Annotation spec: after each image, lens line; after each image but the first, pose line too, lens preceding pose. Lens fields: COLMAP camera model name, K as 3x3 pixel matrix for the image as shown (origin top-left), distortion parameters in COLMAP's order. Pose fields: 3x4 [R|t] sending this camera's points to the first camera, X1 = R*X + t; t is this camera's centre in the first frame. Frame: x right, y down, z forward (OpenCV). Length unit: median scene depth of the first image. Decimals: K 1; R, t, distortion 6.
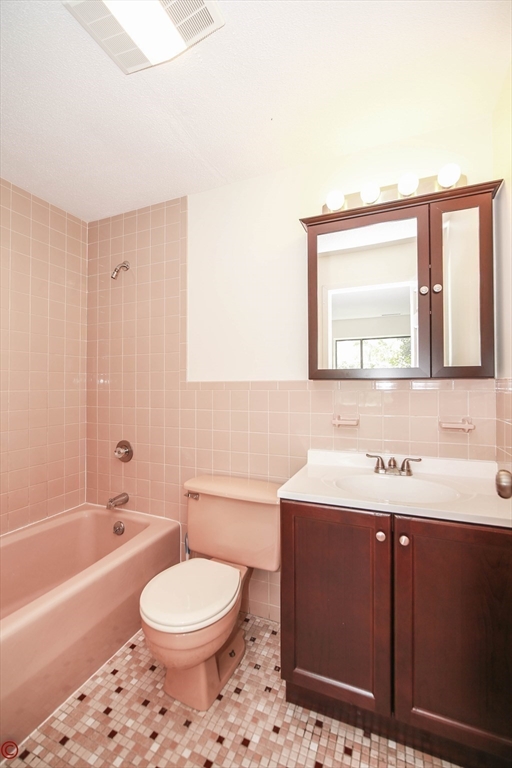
lens RADIAL K [[327.5, 0, 255.6], [0, 327.5, 382.9], [0, 0, 1]] dist [-0.014217, 0.001767]
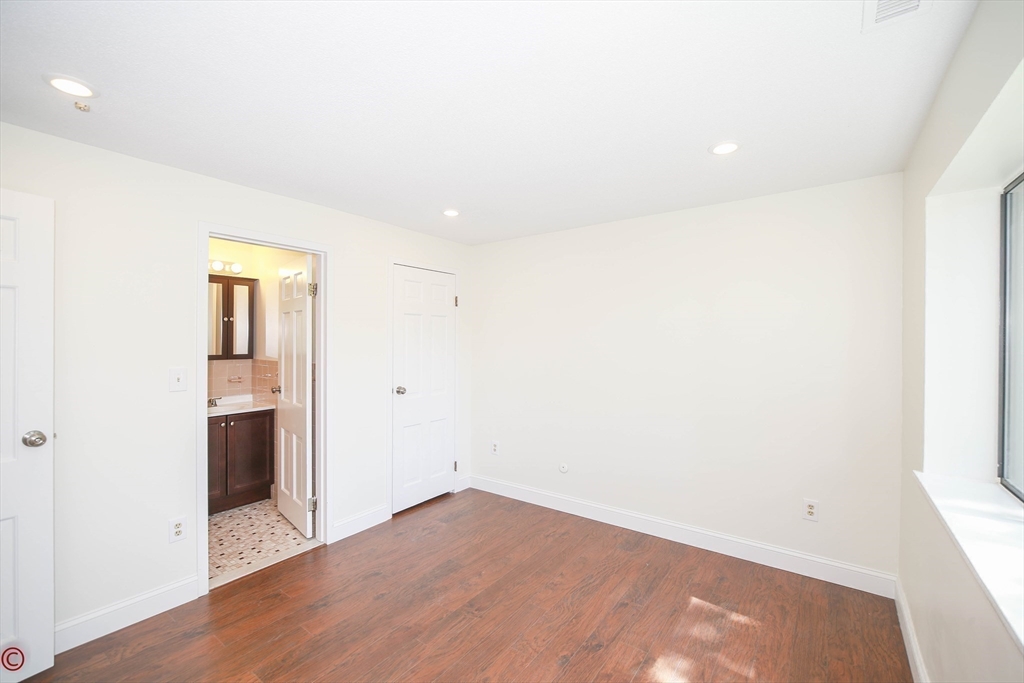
lens RADIAL K [[436.7, 0, 513.1], [0, 436.7, 342.7], [0, 0, 1]] dist [-0.014217, 0.001767]
pose [[0.202823, 0.002254, 0.979213, -1.827437], [-0.008480, 0.999964, -0.000545, -0.133746], [-0.979179, -0.008193, 0.202835, -1.395319]]
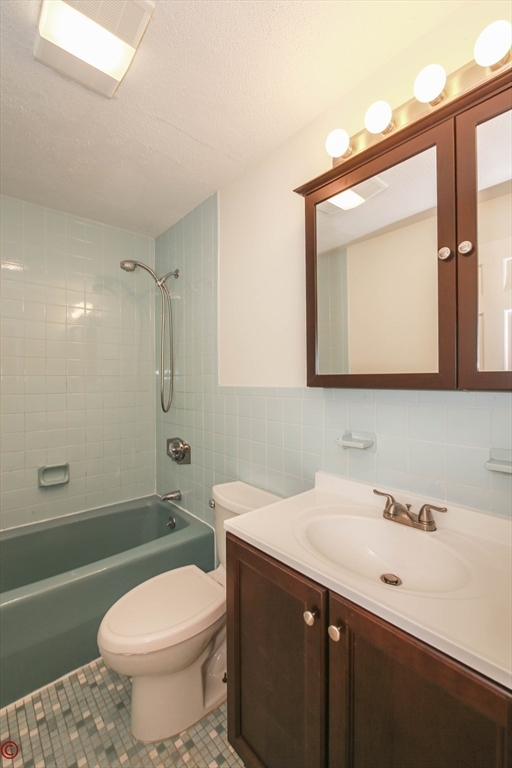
lens RADIAL K [[327.5, 0, 258.7], [0, 327.5, 383.7], [0, 0, 1]] dist [-0.014217, 0.001767]
pose [[0.915699, 0.006577, -0.401812, 0.410550], [-0.002852, 0.999947, 0.009868, -0.027244], [0.401856, -0.007890, 0.915669, 0.234916]]
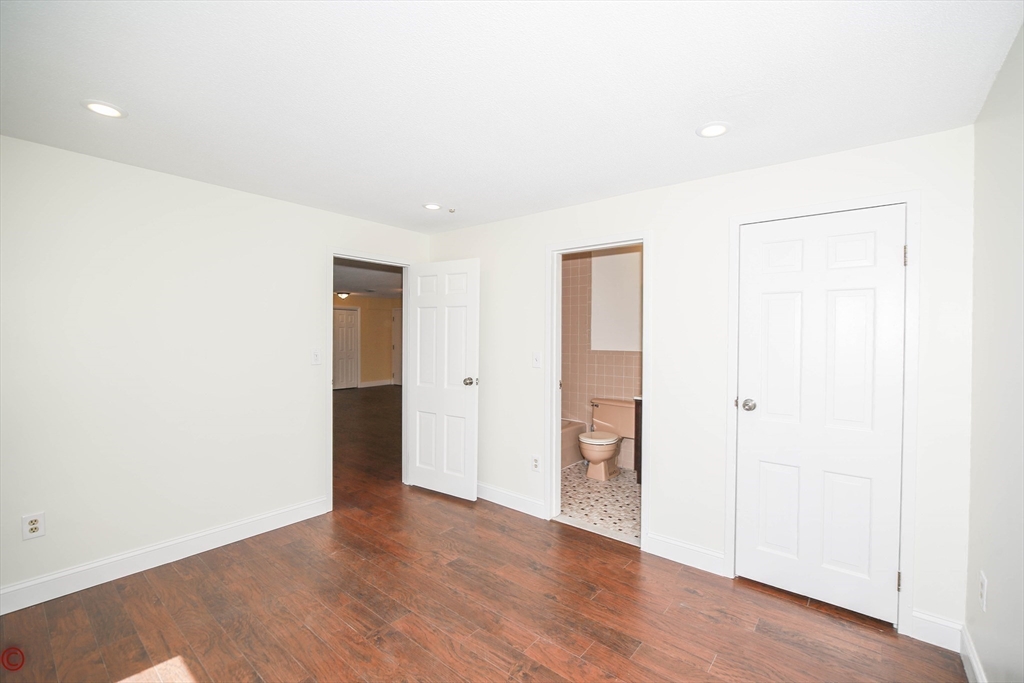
lens RADIAL K [[436.7, 0, 514.0], [0, 436.7, 342.6], [0, 0, 1]] dist [-0.014217, 0.001767]
pose [[0.966207, 0.019846, -0.257001, 0.023449], [-0.014802, 0.999658, 0.021547, -0.125582], [0.257341, -0.017015, 0.966171, -2.155676]]
